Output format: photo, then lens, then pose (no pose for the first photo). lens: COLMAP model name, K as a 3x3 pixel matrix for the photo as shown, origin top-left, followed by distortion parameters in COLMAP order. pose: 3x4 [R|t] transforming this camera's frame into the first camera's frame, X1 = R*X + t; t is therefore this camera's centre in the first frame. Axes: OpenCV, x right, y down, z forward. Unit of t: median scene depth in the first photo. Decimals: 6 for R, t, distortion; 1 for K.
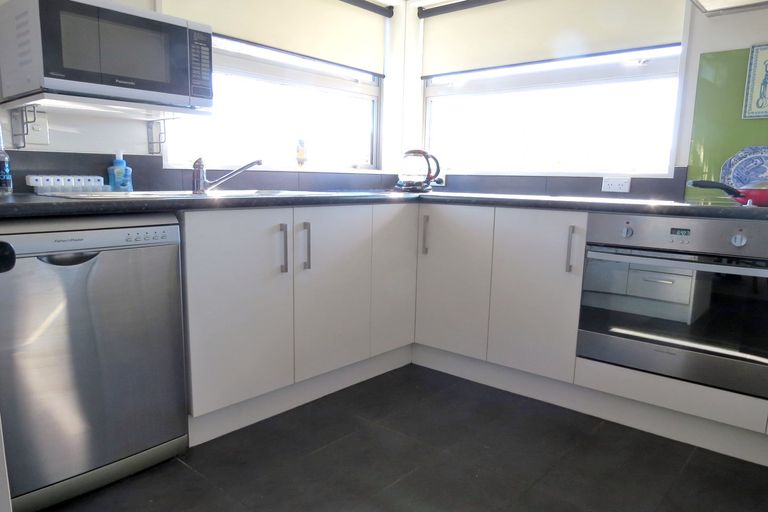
lens RADIAL K [[549.2, 0, 383.0], [0, 549.2, 258.2], [0, 0, 1]] dist [-0.007400, -0.002964]
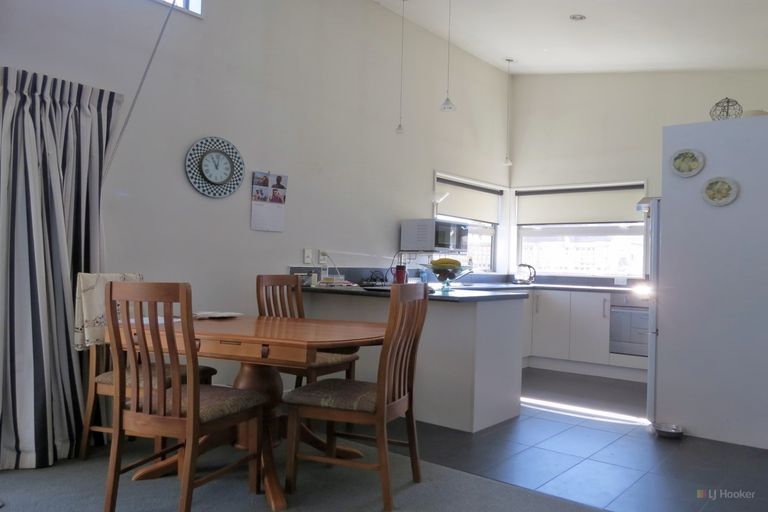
lens RADIAL K [[610.6, 0, 384.2], [0, 610.6, 257.0], [0, 0, 1]] dist [-0.028797, -0.000726]
pose [[0.999150, 0.006278, 0.040747, -0.587749], [0.000346, 0.987025, -0.160563, 0.151874], [-0.041227, 0.160441, 0.986184, -1.306642]]
